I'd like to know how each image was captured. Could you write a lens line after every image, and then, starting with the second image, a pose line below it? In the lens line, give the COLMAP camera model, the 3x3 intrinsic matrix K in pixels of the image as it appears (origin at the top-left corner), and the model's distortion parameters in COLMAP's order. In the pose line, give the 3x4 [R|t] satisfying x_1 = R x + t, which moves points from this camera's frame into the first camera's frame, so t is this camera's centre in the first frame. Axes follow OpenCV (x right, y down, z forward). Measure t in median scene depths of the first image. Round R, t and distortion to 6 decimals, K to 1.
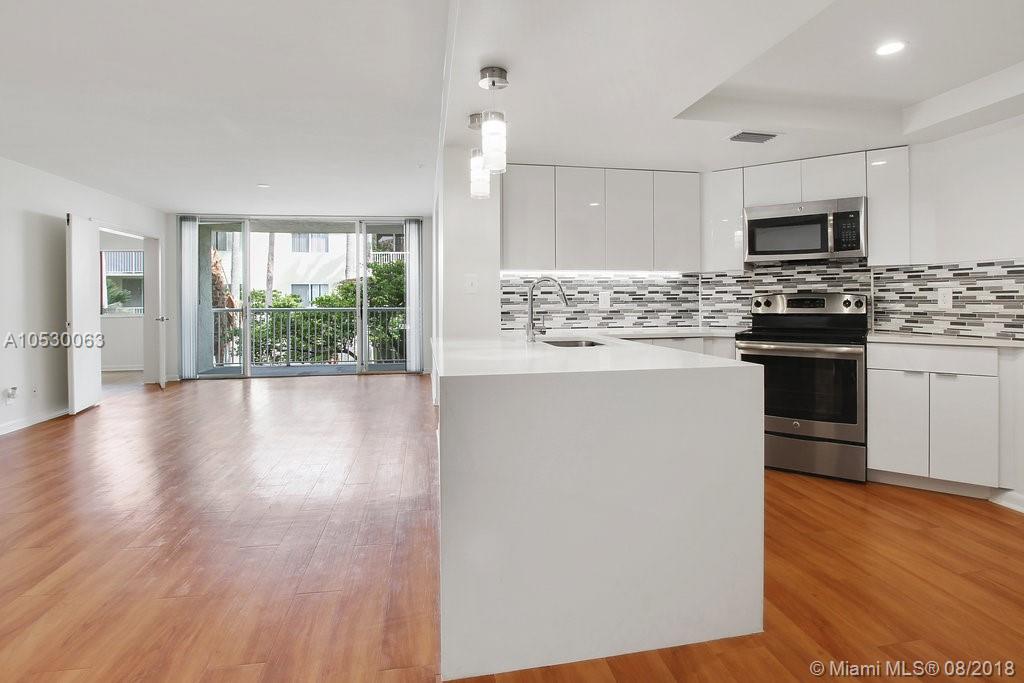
lens RADIAL K [[506.6, 0, 513.1], [0, 506.6, 291.7], [0, 0, 1]] dist [-0.034786, 0.003210]
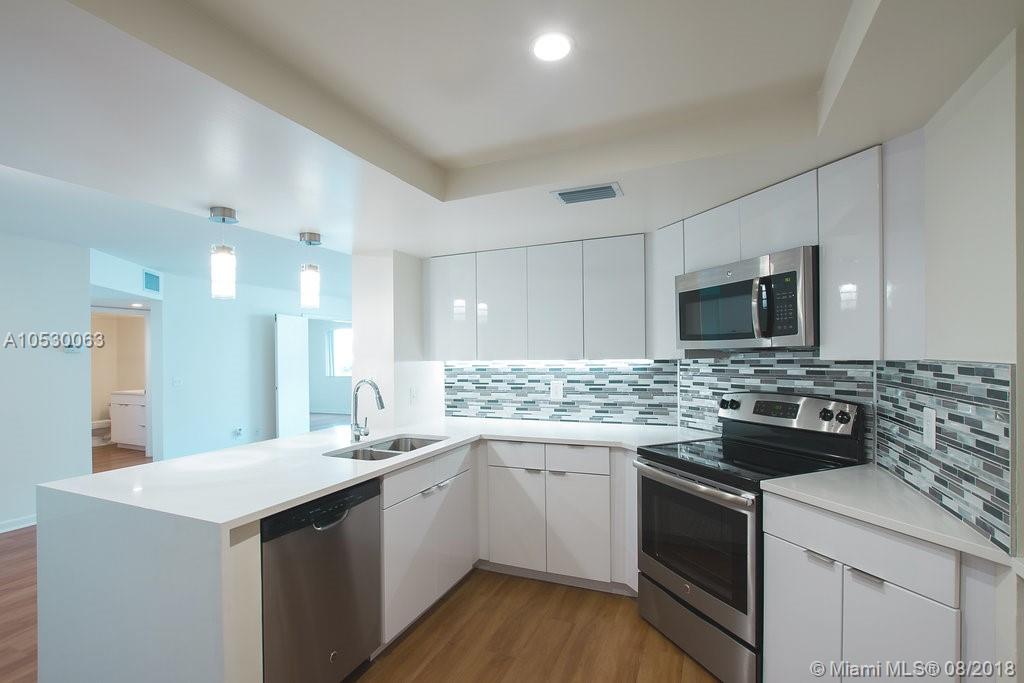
lens RADIAL K [[476.3, 0, 511.6], [0, 476.3, 337.6], [0, 0, 1]] dist [-0.027081, 0.001620]
pose [[0.836781, -0.026523, -0.546895, 0.619923], [0.017381, 0.999609, -0.021886, -0.063210], [0.547262, 0.008808, 0.836915, 0.270119]]
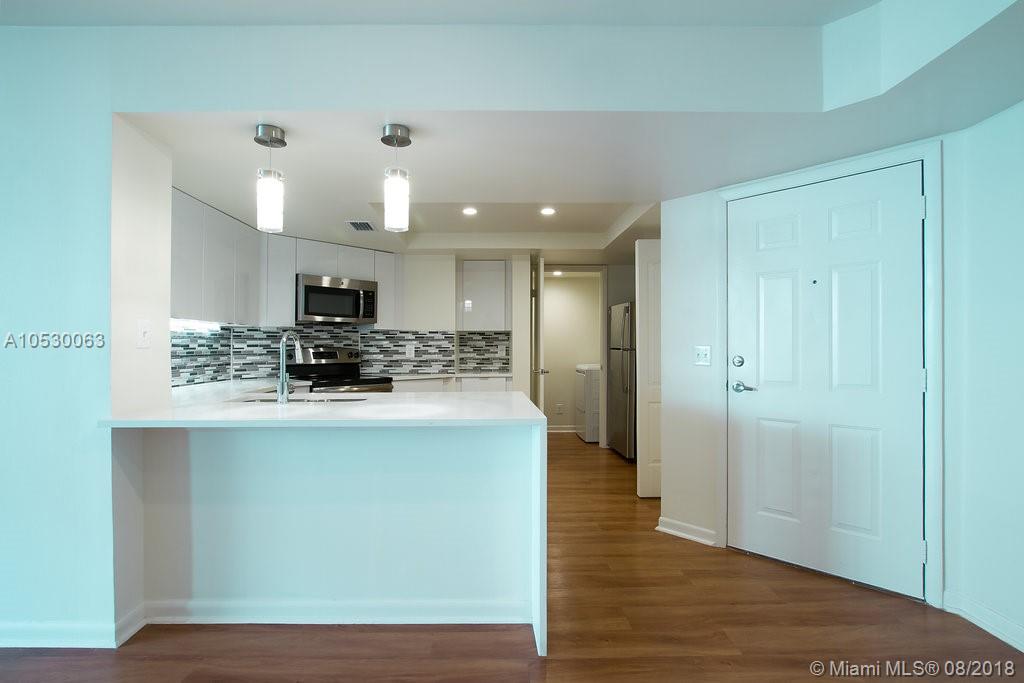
lens RADIAL K [[476.3, 0, 497.1], [0, 476.3, 341.4], [0, 0, 1]] dist [-0.027081, 0.001620]
pose [[0.152755, 0.014267, 0.988161, -0.531056], [-0.013746, 0.999830, -0.012311, -0.003545], [-0.988168, -0.011703, 0.152925, 0.371620]]
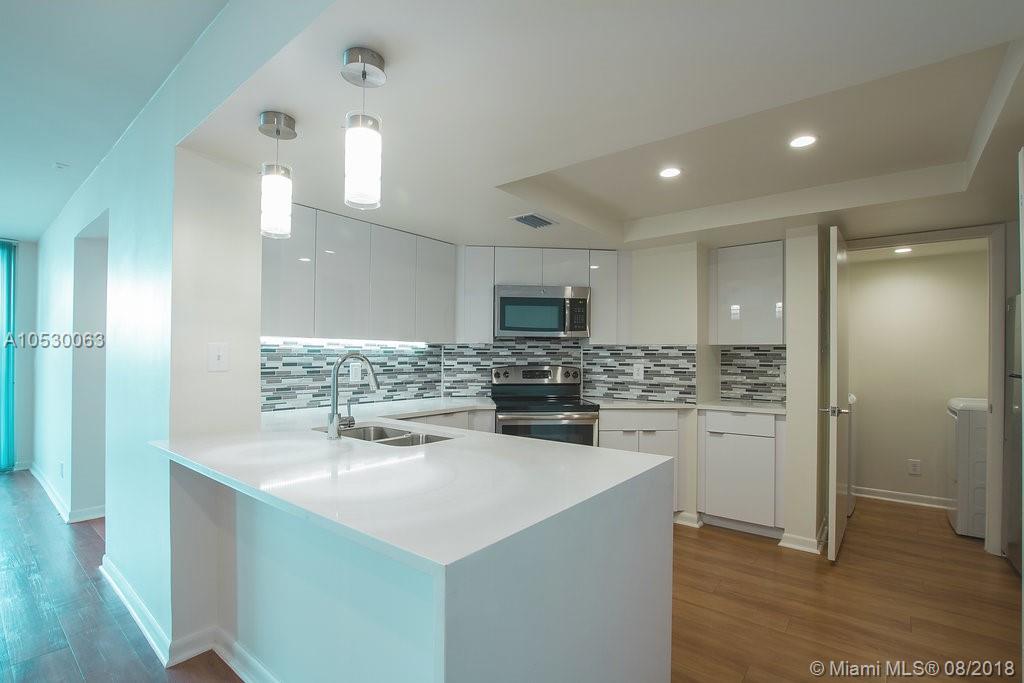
lens RADIAL K [[476.3, 0, 504.7], [0, 476.3, 347.2], [0, 0, 1]] dist [-0.027081, 0.001620]
pose [[0.756406, 0.021603, 0.653746, -0.174647], [-0.019479, 0.999755, -0.010498, -0.025212], [-0.653812, -0.004793, 0.756642, 0.222439]]
